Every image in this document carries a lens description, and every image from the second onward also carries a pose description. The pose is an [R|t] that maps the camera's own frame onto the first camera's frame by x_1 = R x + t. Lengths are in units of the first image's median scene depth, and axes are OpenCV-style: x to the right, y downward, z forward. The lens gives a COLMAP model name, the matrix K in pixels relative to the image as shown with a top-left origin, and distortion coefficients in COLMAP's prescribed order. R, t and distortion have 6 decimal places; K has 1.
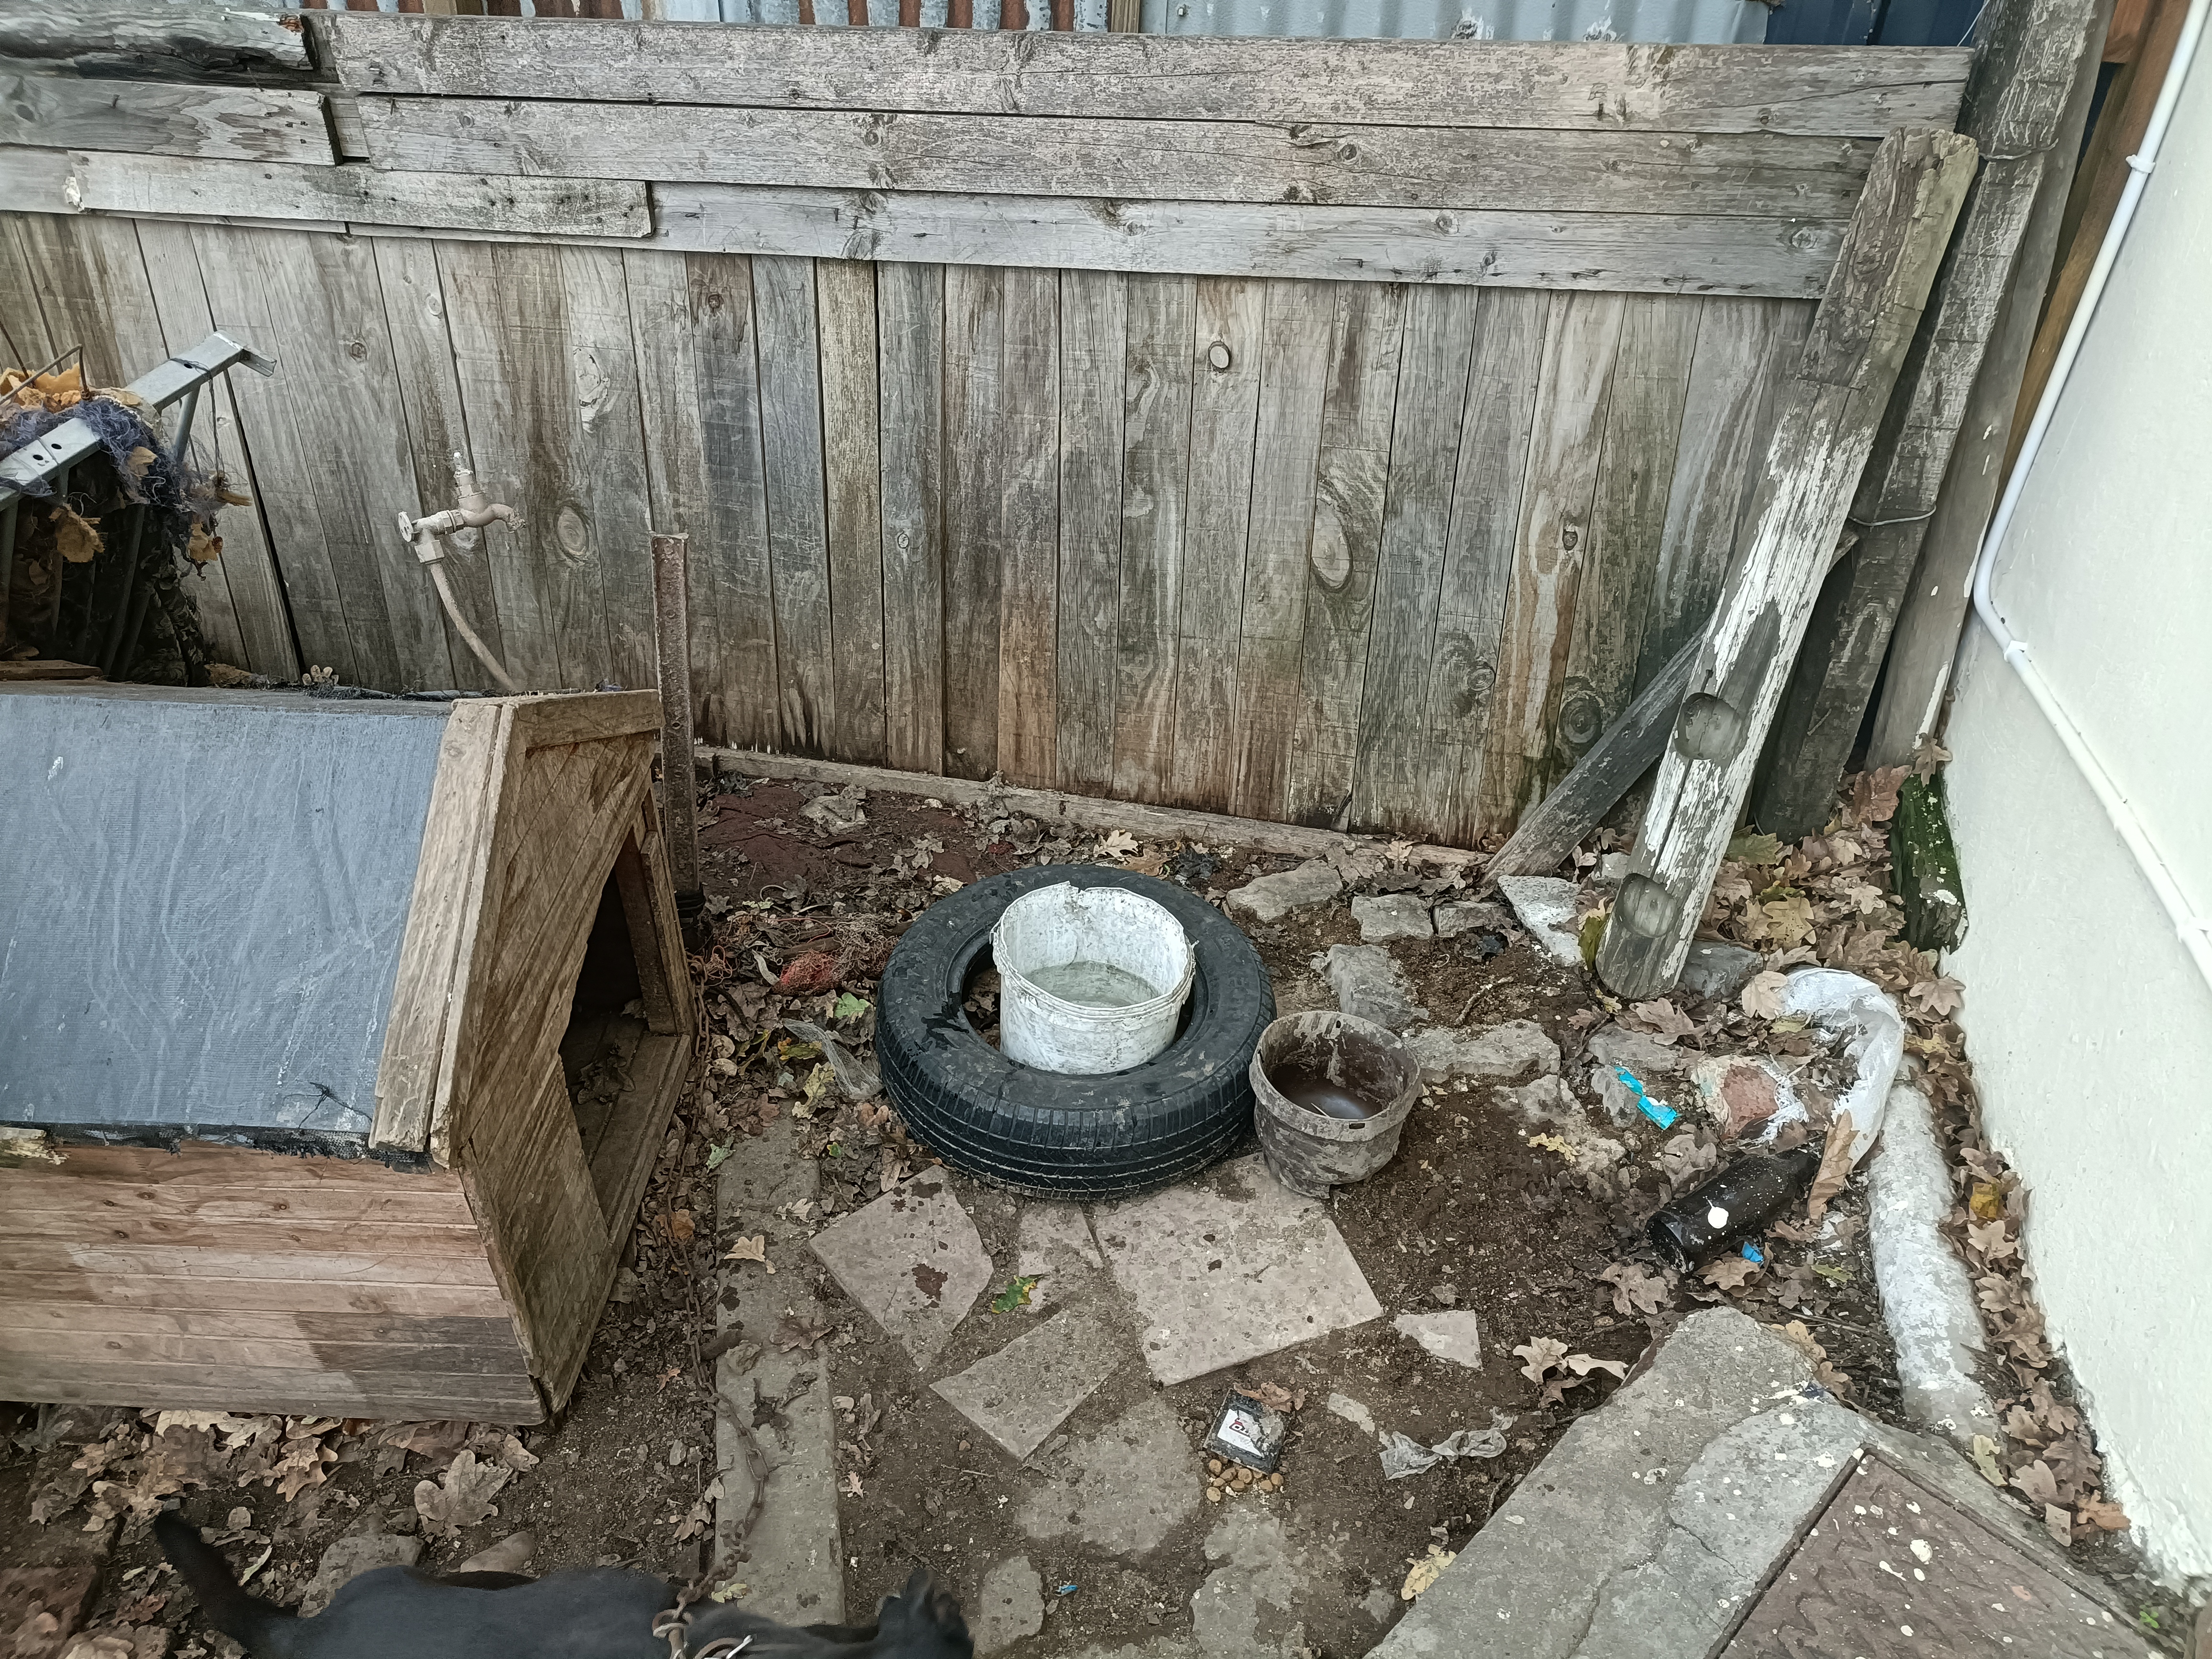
lens RADIAL K [[1588.1, 0, 1106.0], [0, 1588.1, 829.5], [0, 0, 1]] dist [0.039916, -0.027765]
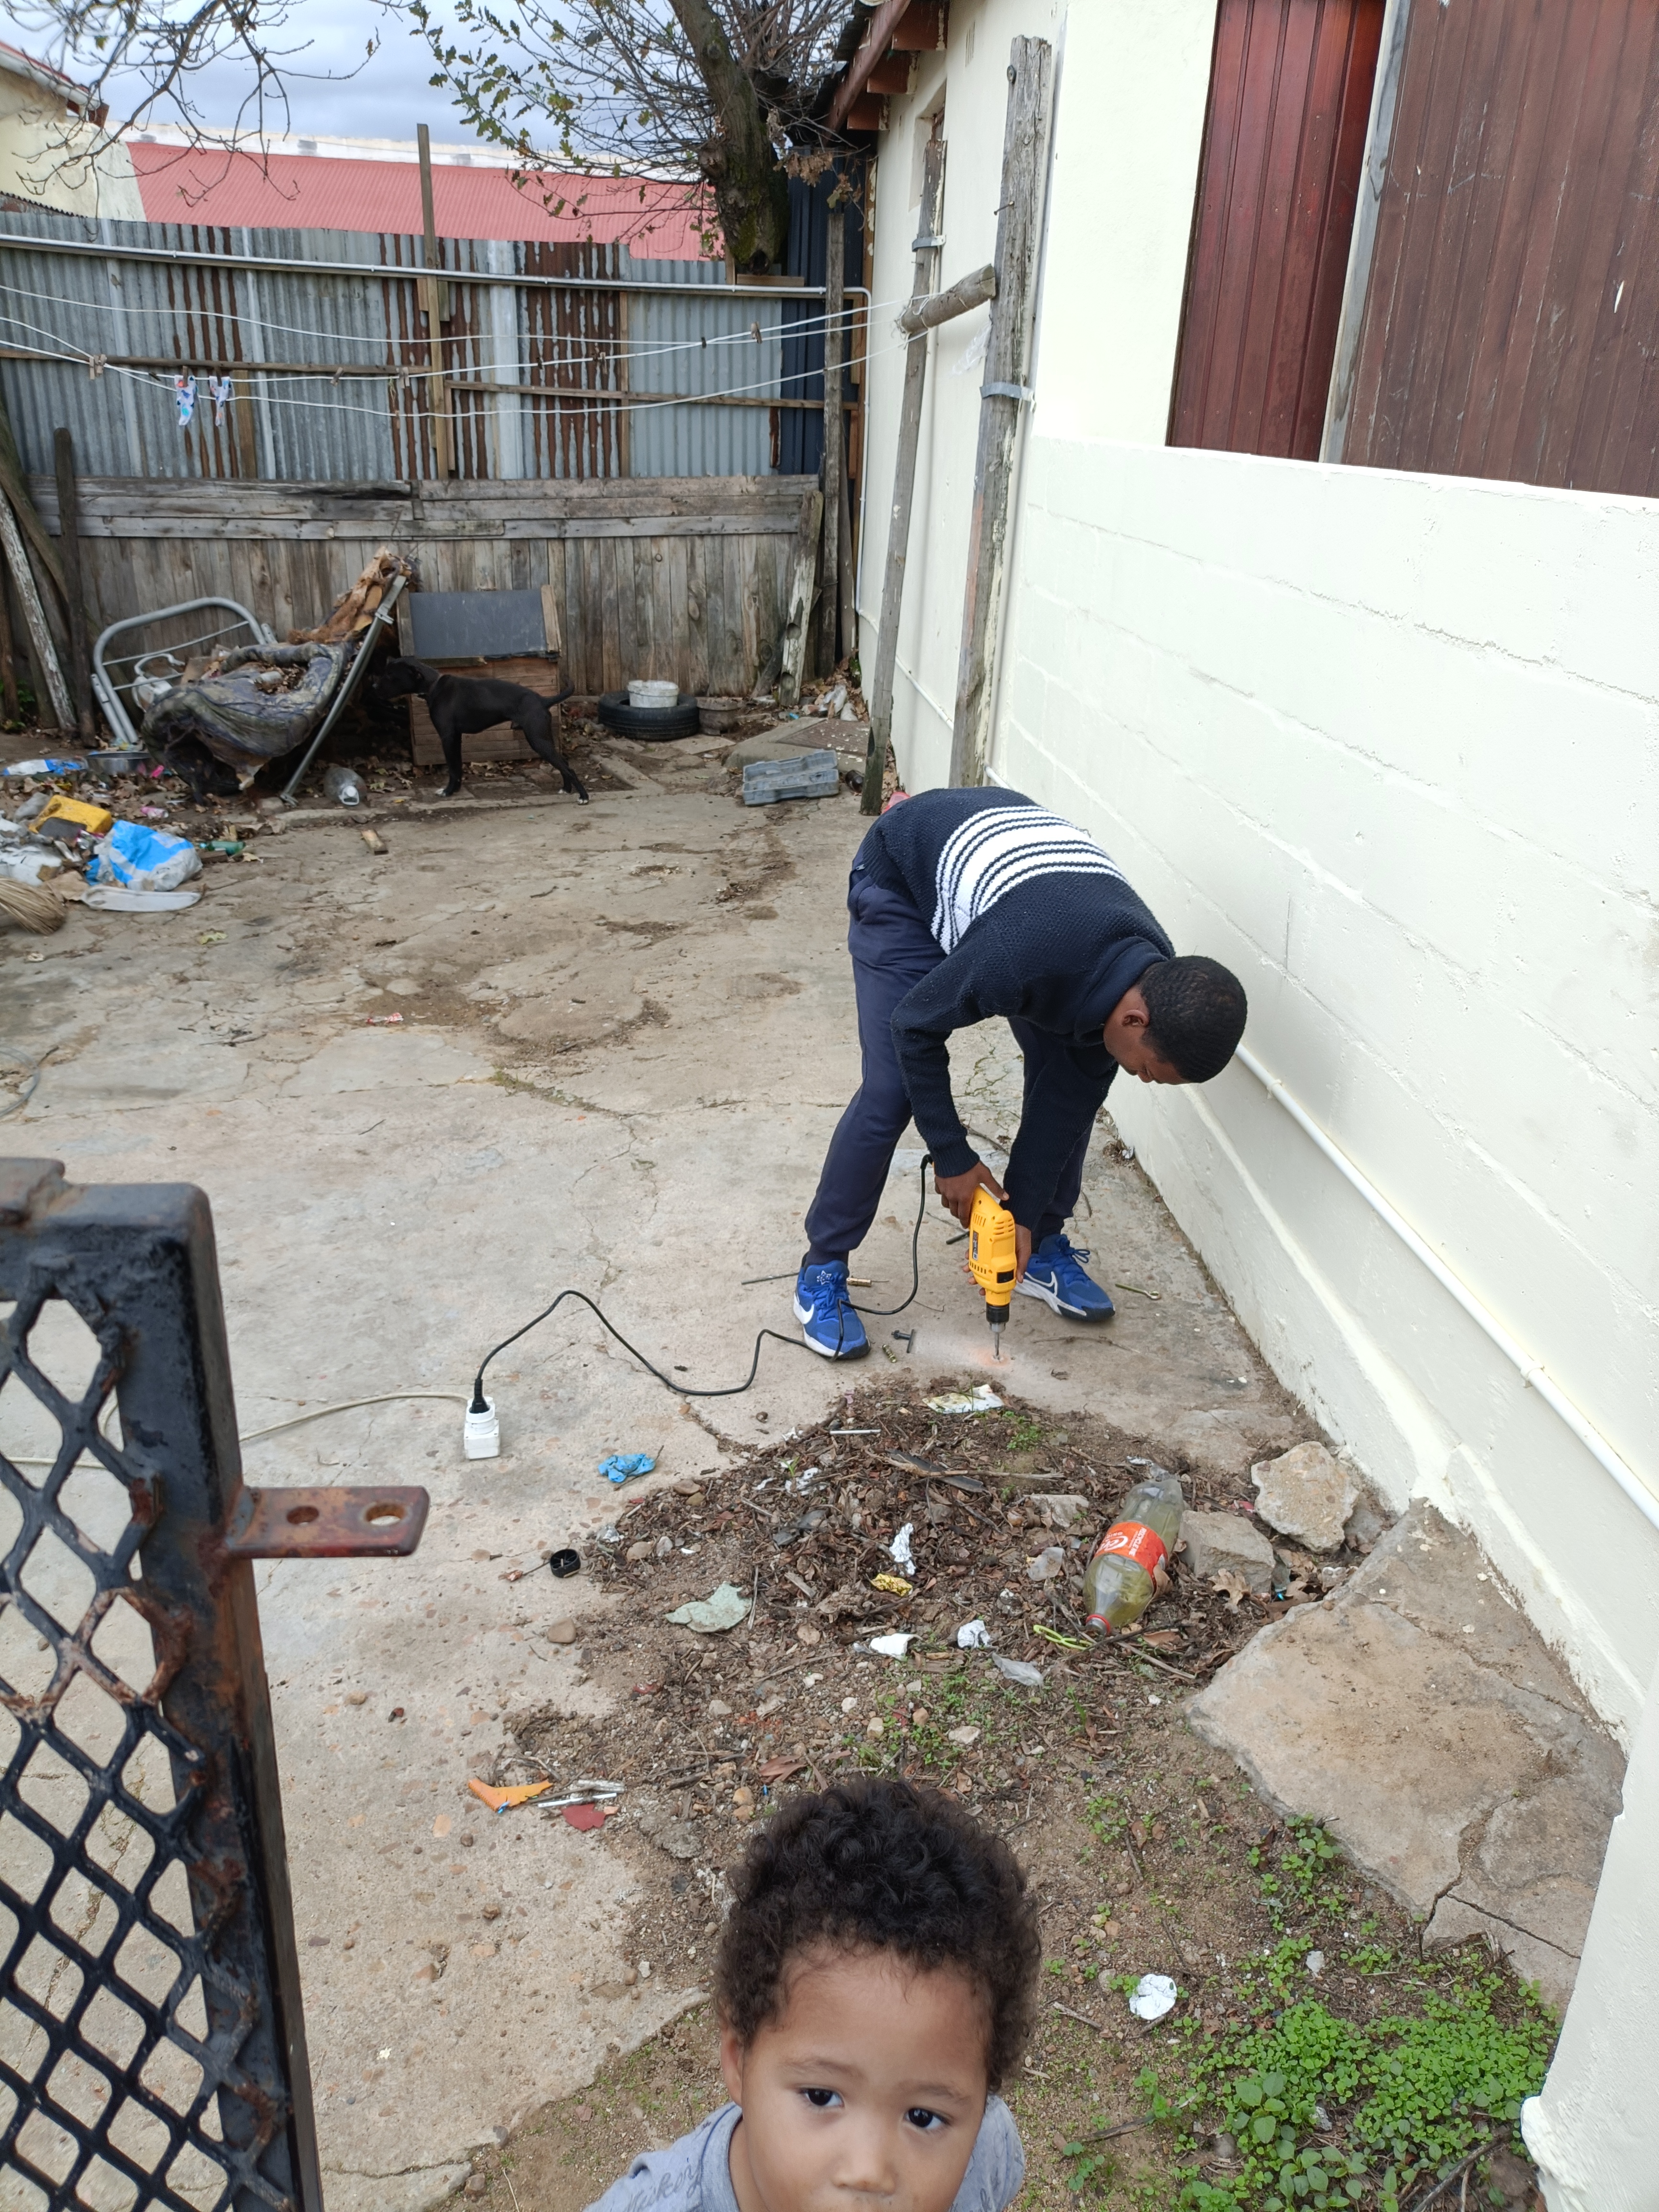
lens RADIAL K [[1618.0, 0, 801.7], [0, 1618.0, 1100.0], [0, 0, 1]] dist [0.046042, -0.029039]
pose [[0.961931, -0.118214, 0.246403, -0.734477], [0.160723, 0.973911, -0.160203, 1.700383], [-0.221036, 0.193707, 0.955835, -2.631706]]
